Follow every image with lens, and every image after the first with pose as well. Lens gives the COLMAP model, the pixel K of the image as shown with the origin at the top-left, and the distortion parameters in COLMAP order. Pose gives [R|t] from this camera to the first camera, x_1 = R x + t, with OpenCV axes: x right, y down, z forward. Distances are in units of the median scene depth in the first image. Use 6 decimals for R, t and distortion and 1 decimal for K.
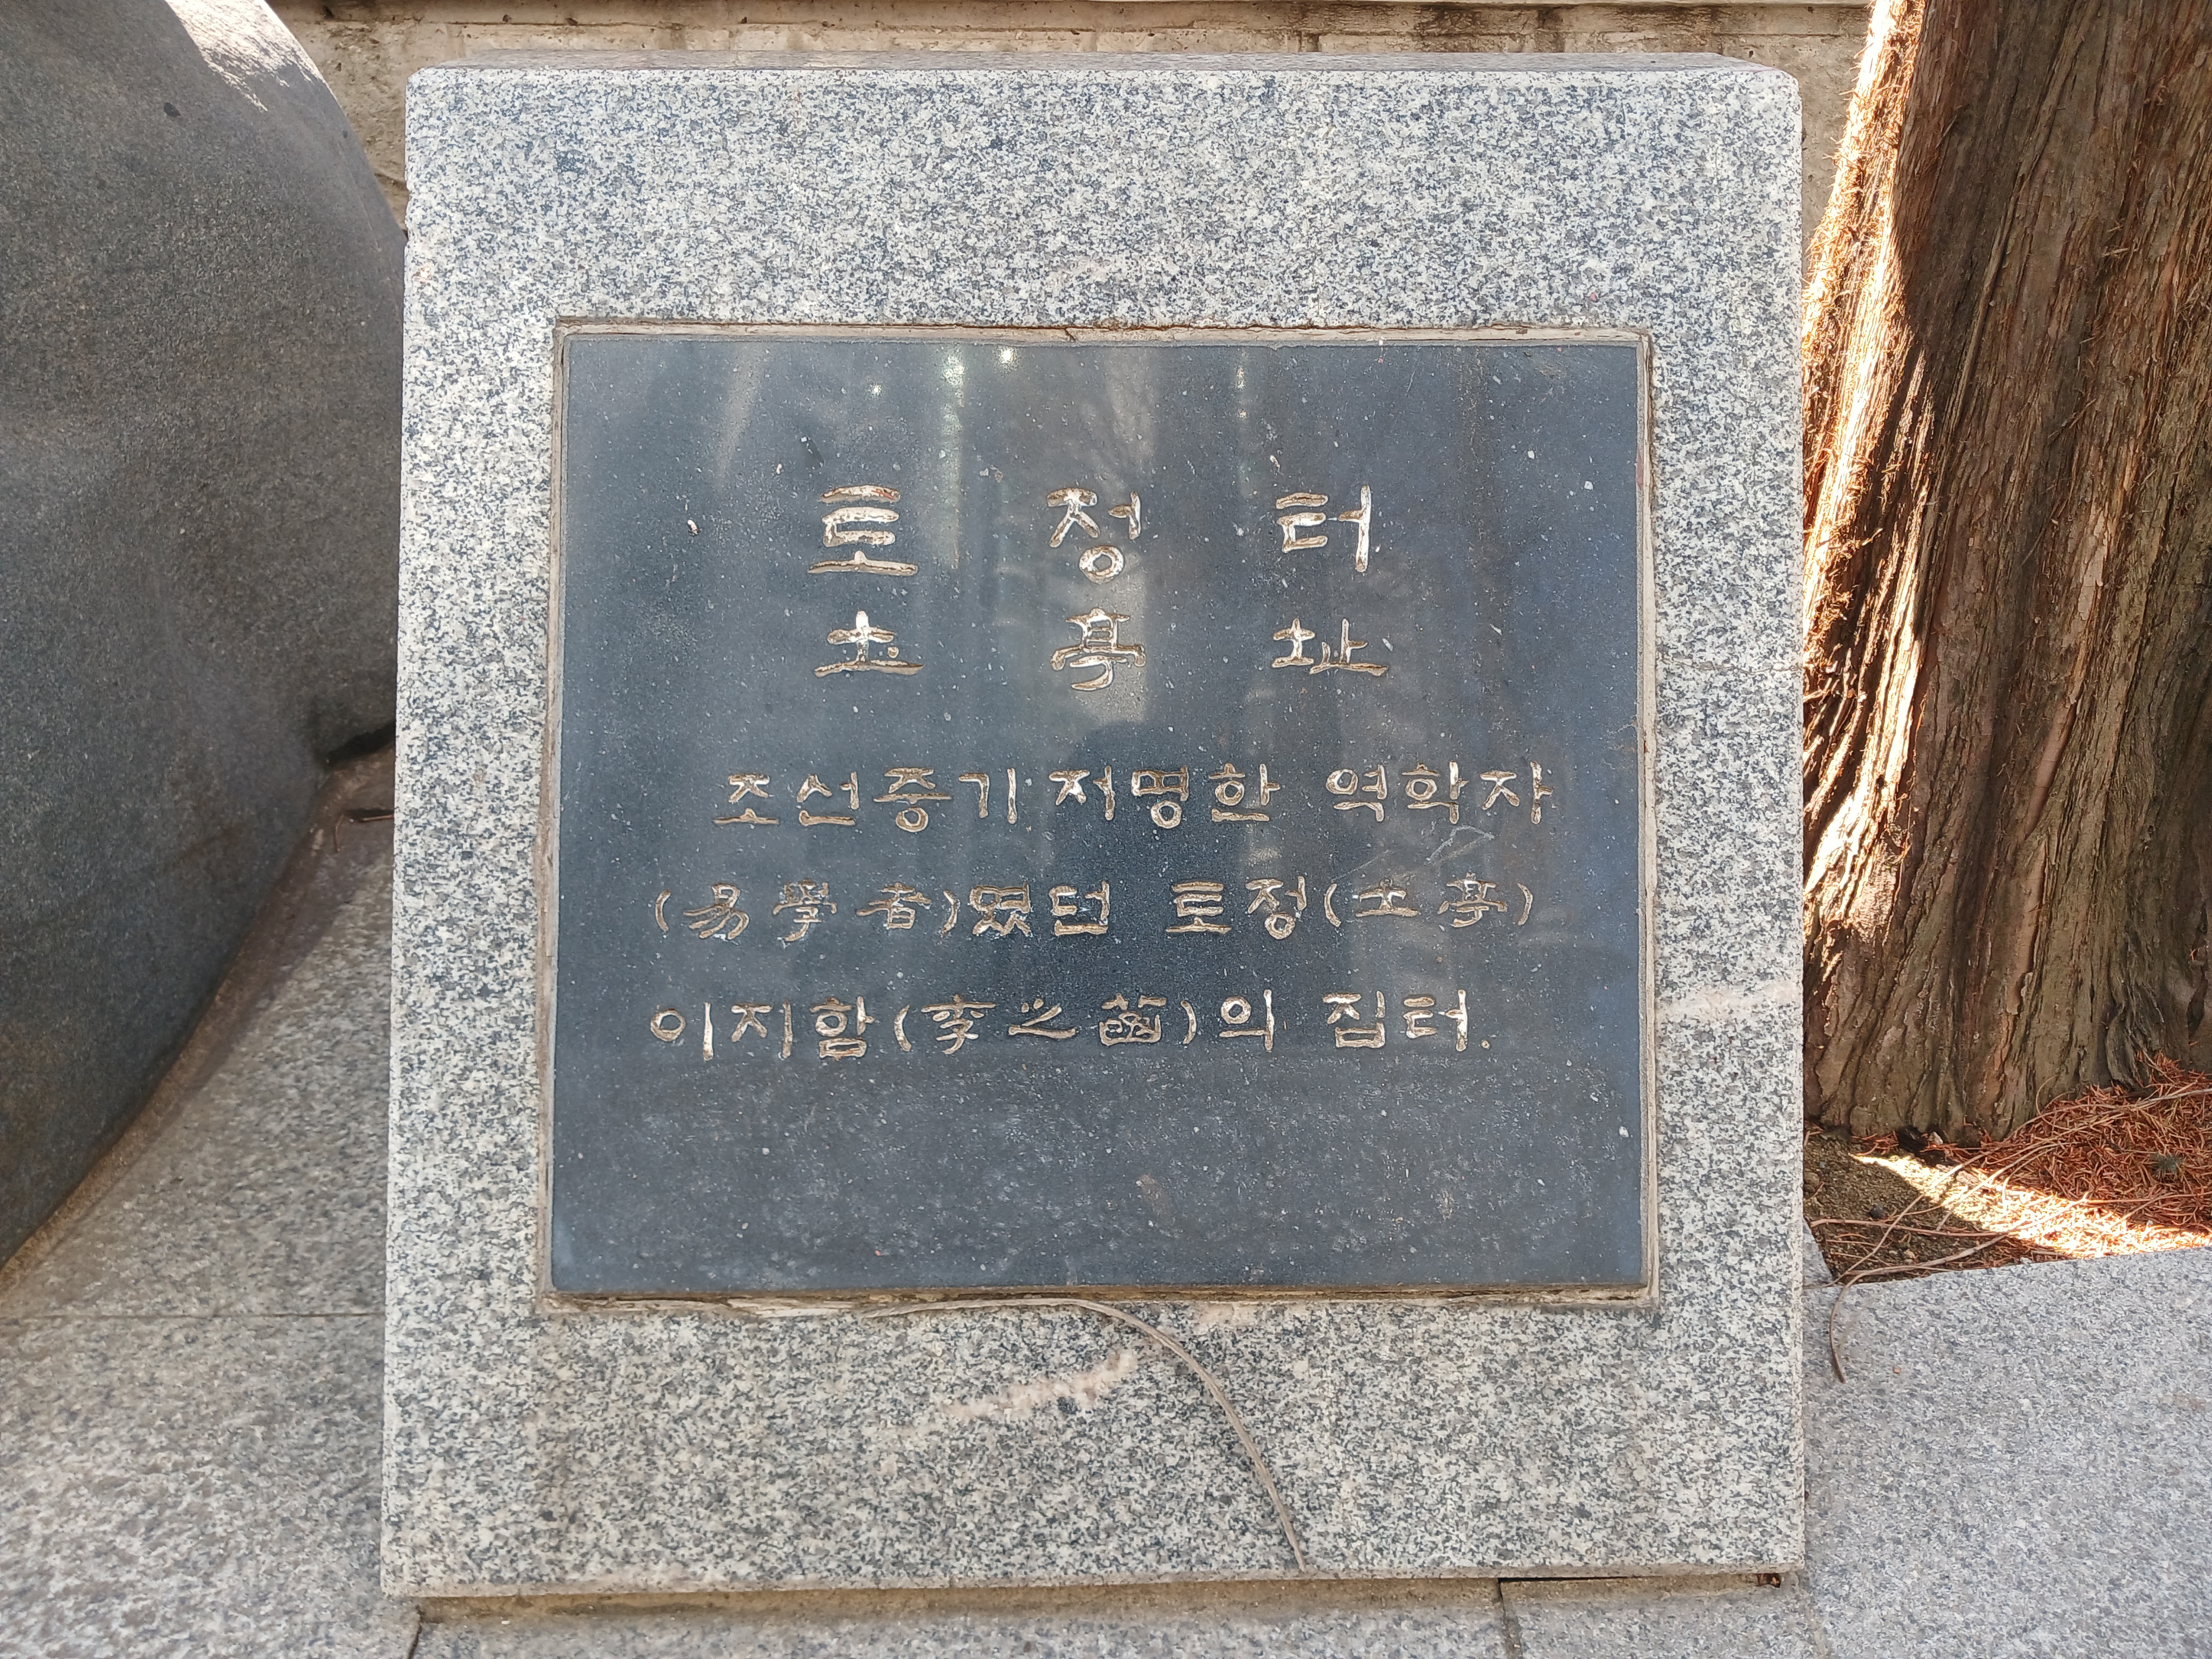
lens RADIAL K [[1783.0, 0, 1119.0], [0, 1783.0, 840.9], [0, 0, 1]] dist [0.060760, -0.077595]
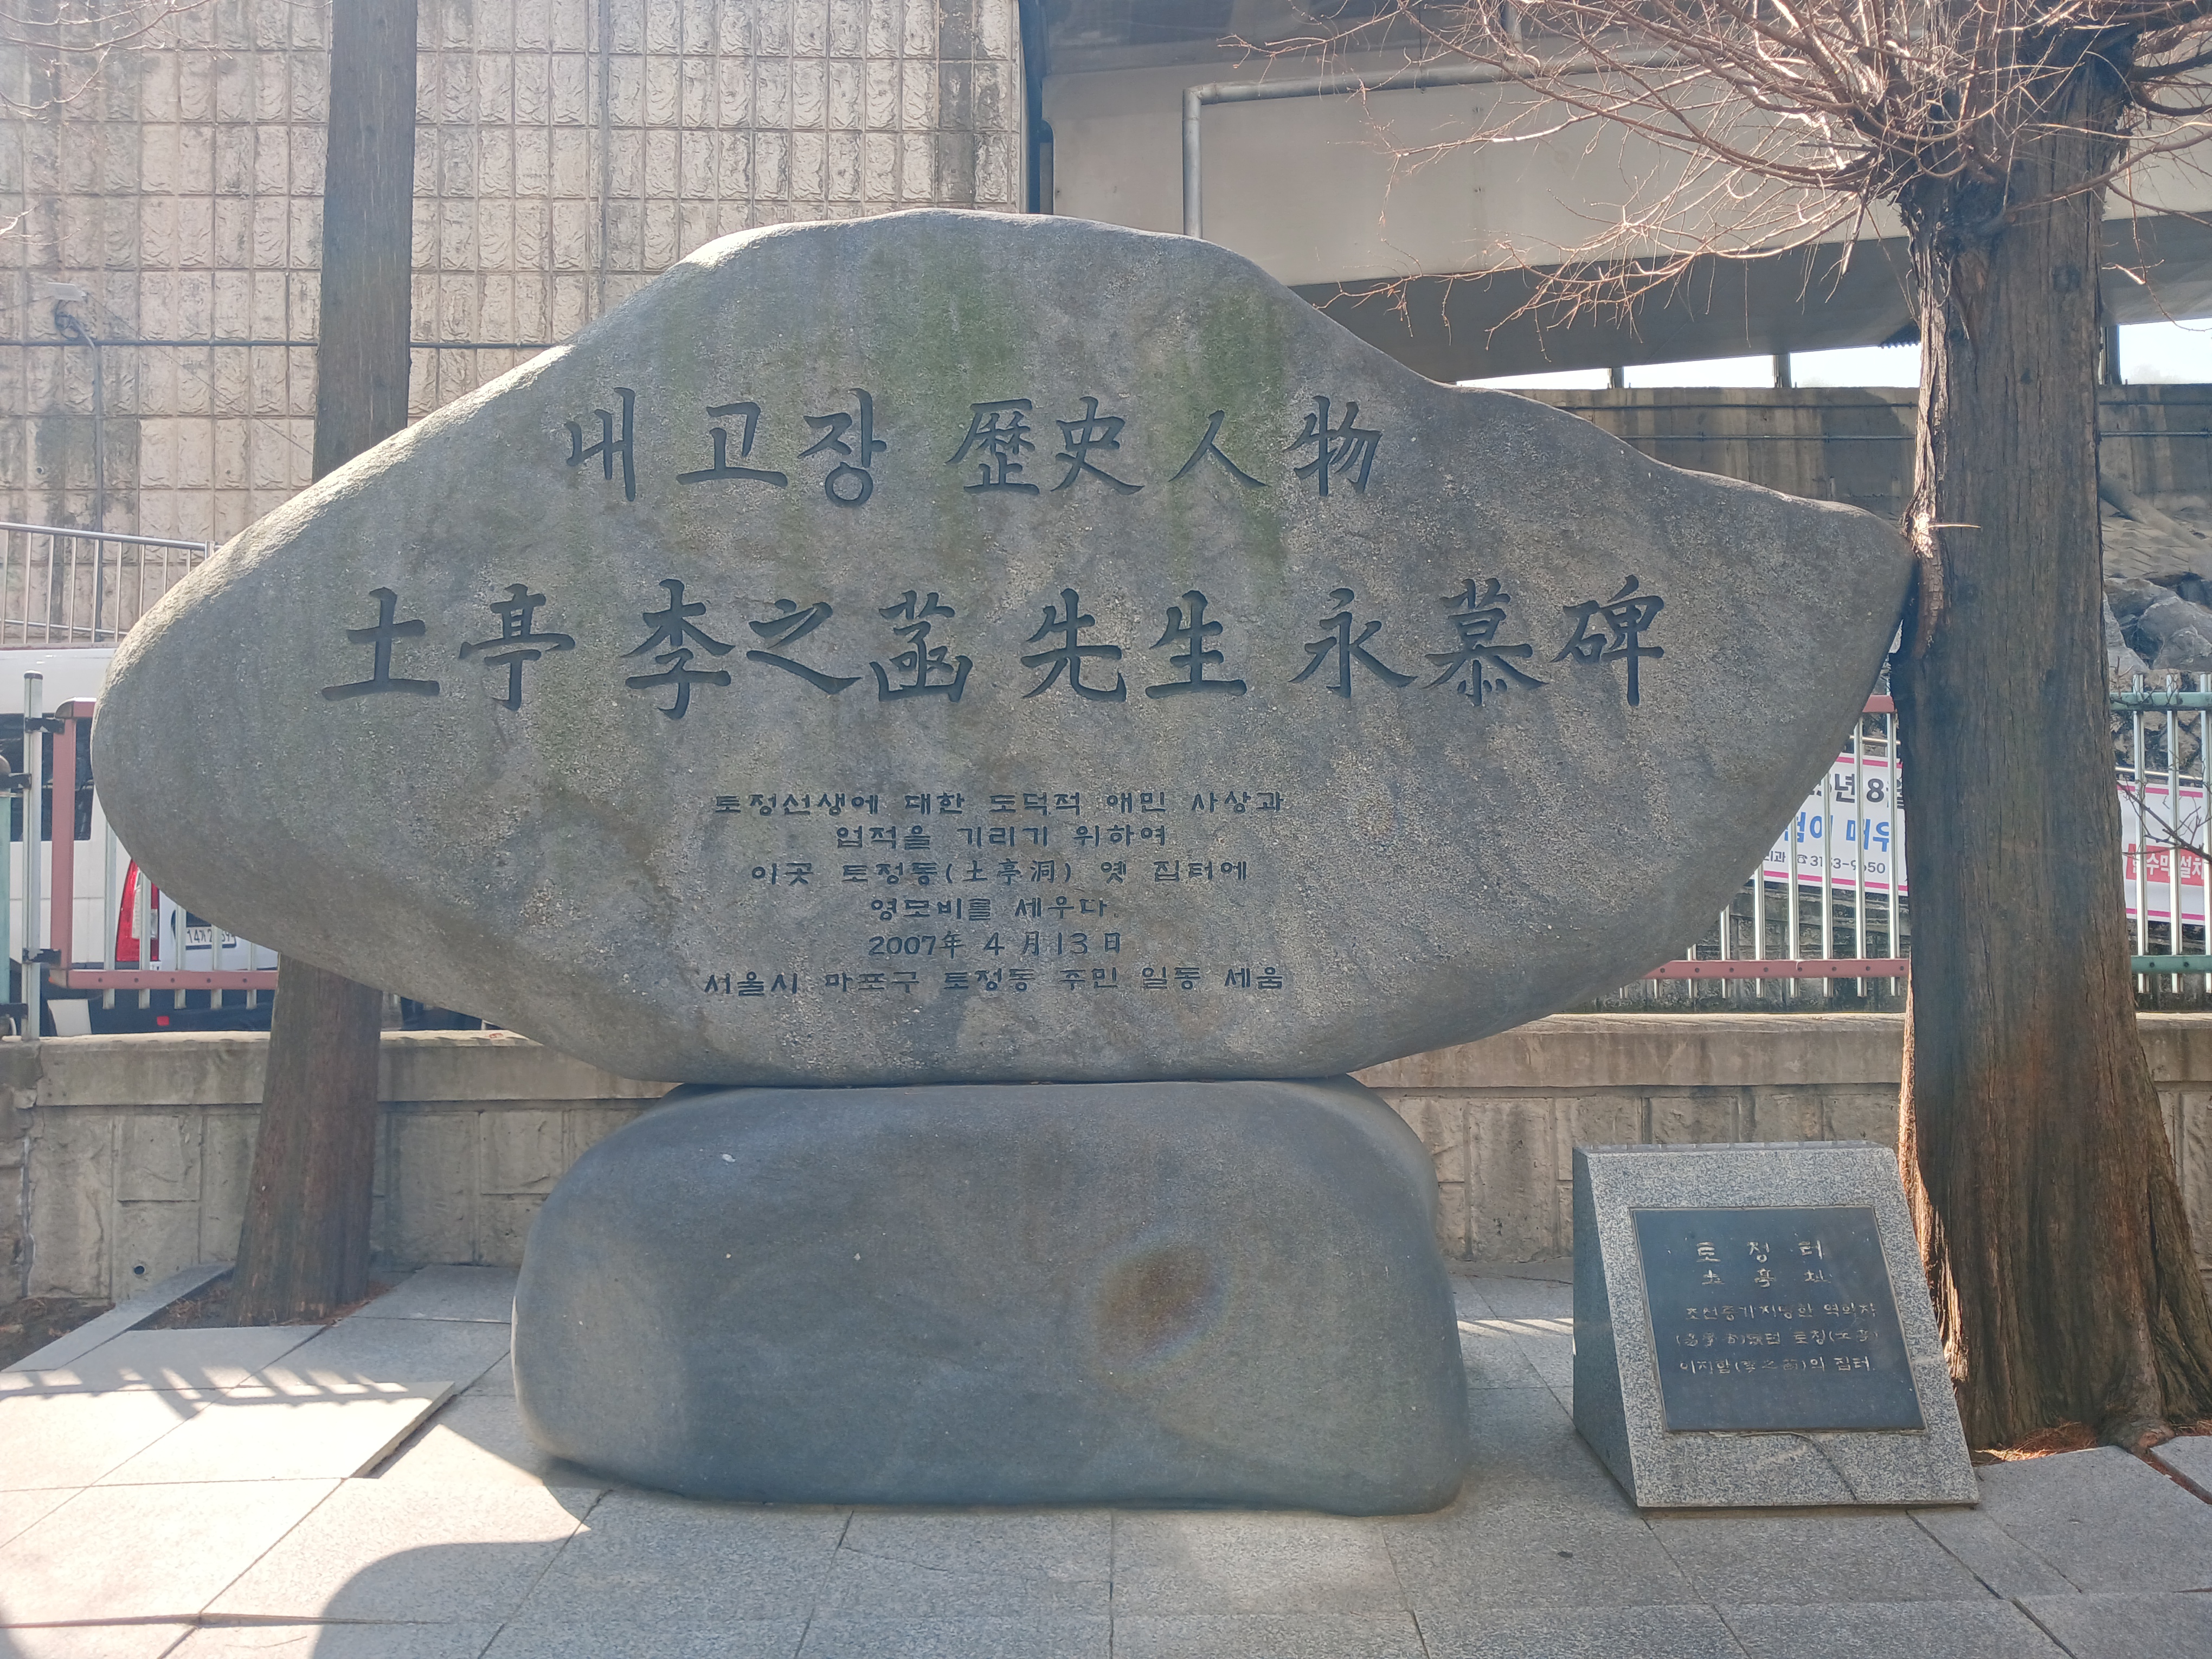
lens RADIAL K [[1783.0, 0, 1129.7], [0, 1783.0, 836.9], [0, 0, 1]] dist [0.060760, -0.077595]
pose [[0.999663, -0.025767, -0.003125, -1.518416], [0.020995, 0.873499, -0.486373, 1.055121], [0.015262, 0.486144, 0.873746, -3.385623]]
